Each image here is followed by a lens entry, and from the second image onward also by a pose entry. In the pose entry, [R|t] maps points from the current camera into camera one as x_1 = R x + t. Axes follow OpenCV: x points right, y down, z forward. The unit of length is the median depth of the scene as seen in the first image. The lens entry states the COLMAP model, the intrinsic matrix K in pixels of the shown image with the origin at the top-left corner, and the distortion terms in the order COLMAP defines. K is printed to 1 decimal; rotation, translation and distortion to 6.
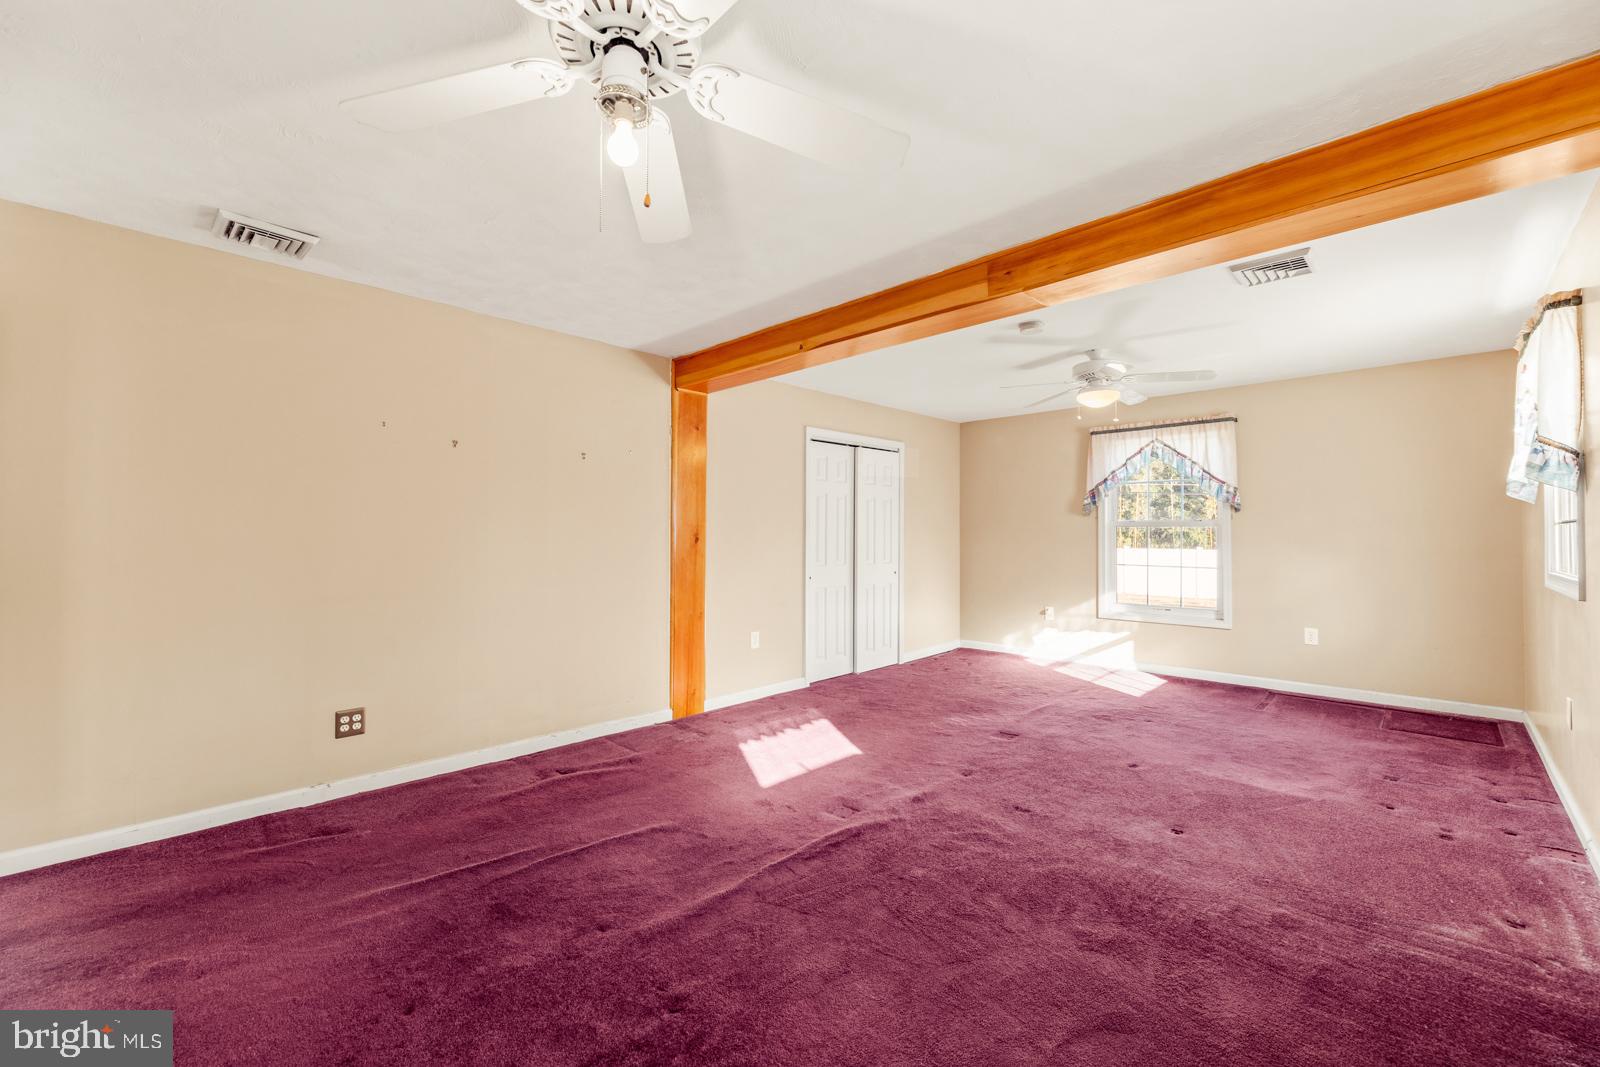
lens RADIAL K [[652.6, 0, 806.9], [0, 652.6, 530.0], [0, 0, 1]] dist [-0.004204, -0.000100]
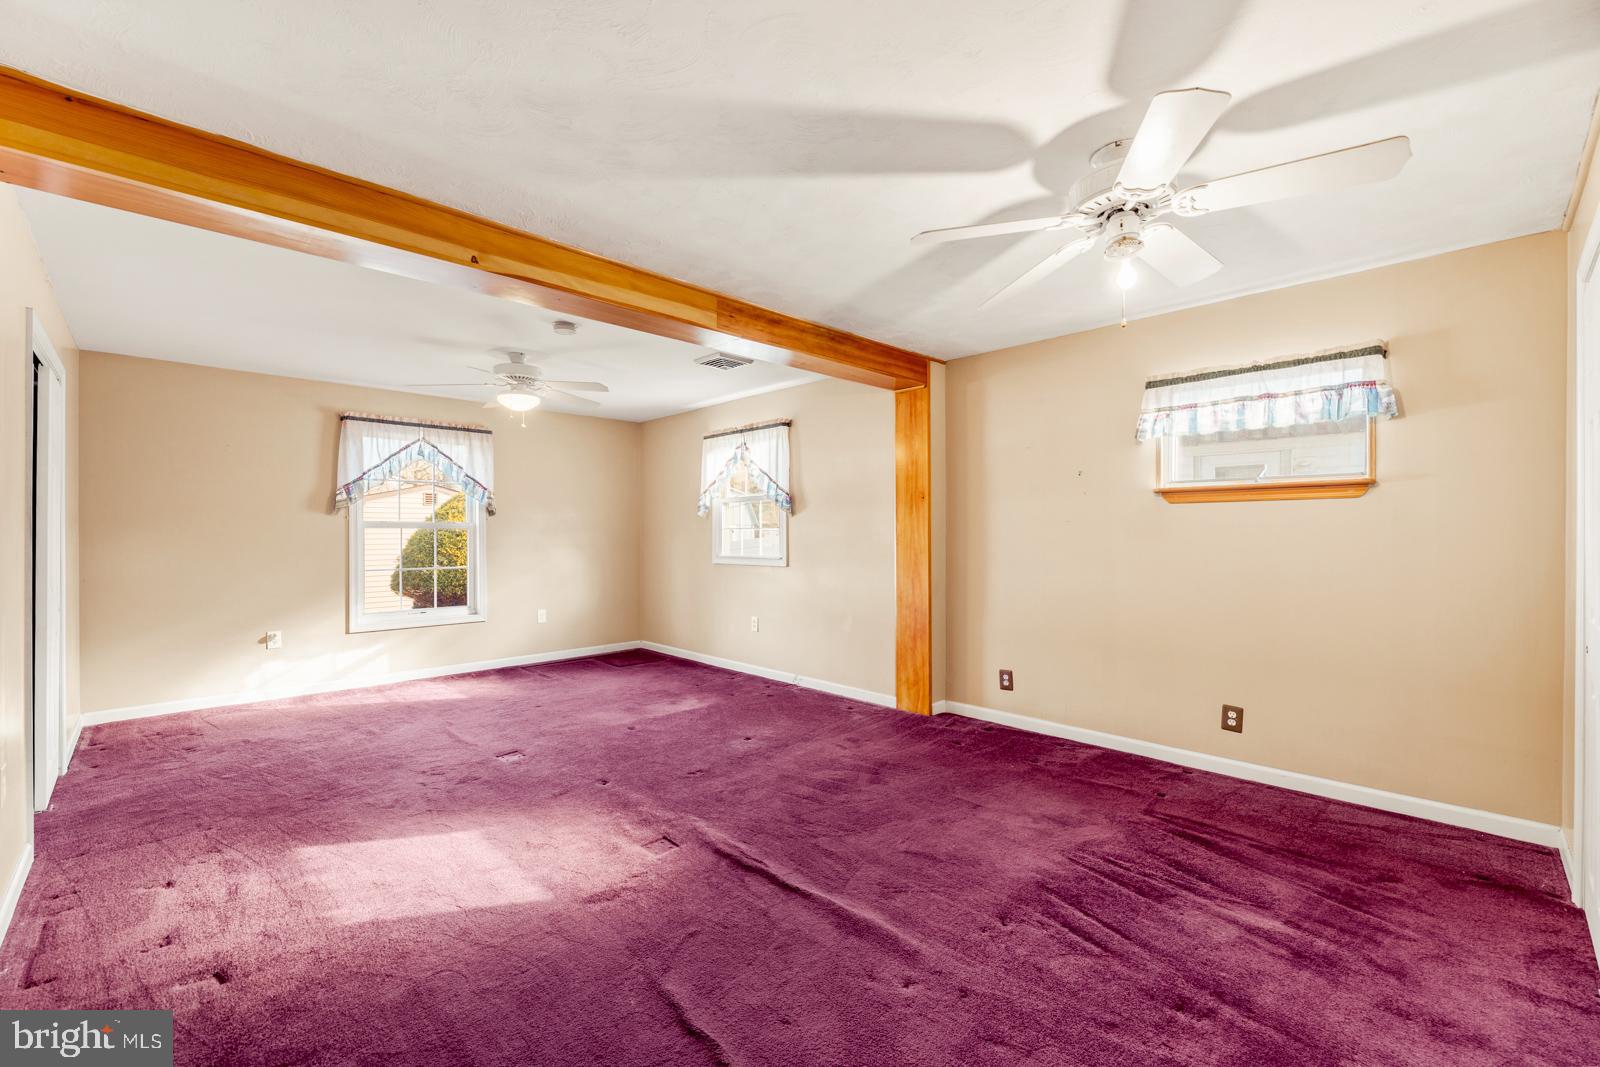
lens RADIAL K [[652.6, 0, 810.1], [0, 652.6, 535.5], [0, 0, 1]] dist [-0.004204, -0.000100]
pose [[0.022760, -0.001332, 0.999740, -0.550543], [-0.003377, 0.999993, 0.001410, 0.003540], [-0.999735, -0.003408, 0.022755, 0.514999]]
